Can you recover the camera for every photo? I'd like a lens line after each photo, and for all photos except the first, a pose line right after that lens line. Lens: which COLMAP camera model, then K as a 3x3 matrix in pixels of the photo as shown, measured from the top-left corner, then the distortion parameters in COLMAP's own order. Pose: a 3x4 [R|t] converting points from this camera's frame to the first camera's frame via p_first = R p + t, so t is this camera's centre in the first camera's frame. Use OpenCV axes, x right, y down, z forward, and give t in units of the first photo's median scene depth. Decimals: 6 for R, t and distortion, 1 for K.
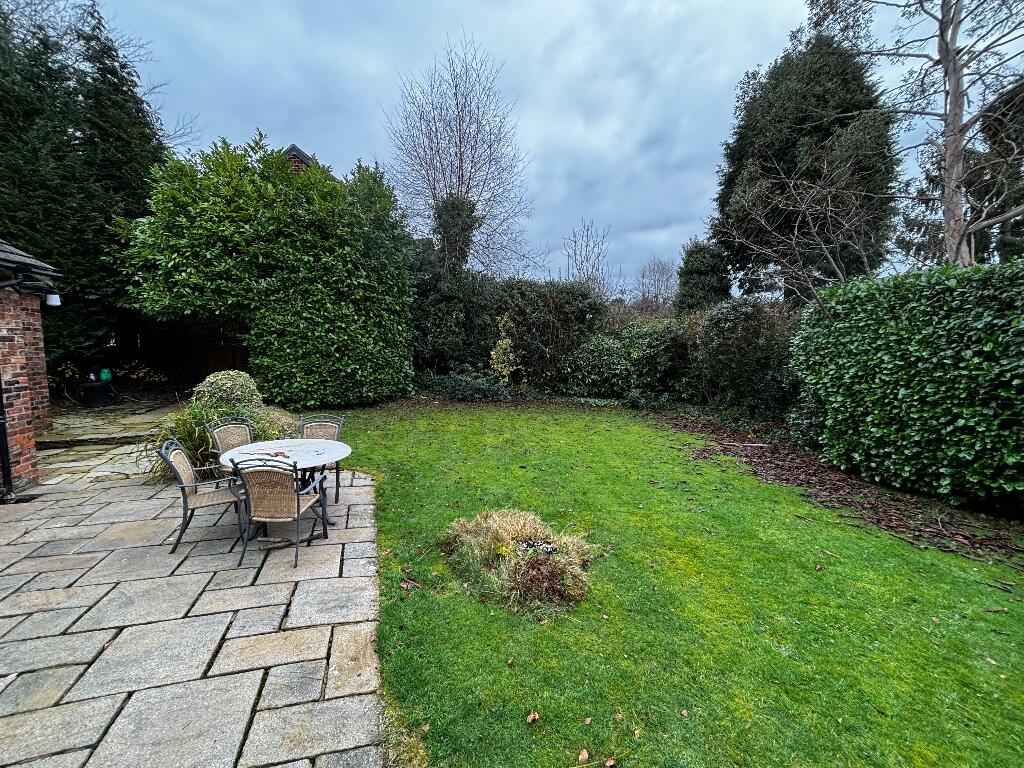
lens RADIAL K [[410.5, 0, 511.6], [0, 410.5, 387.3], [0, 0, 1]] dist [0.000083, 0.000207]
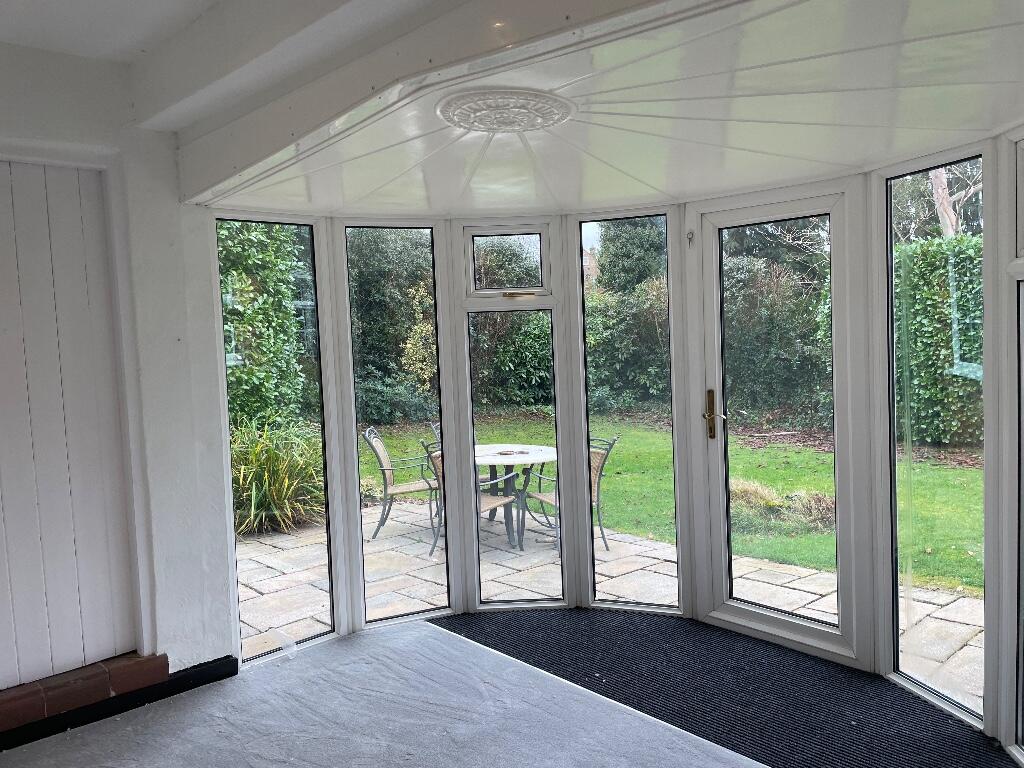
lens RADIAL K [[776.9, 0, 512.2], [0, 776.9, 380.3], [0, 0, 1]] dist [0.002188, -0.004059]
pose [[0.907462, -0.067872, 0.414617, -0.869249], [0.087779, 0.995714, -0.029123, 0.041973], [-0.410863, 0.062822, 0.909530, -0.356216]]
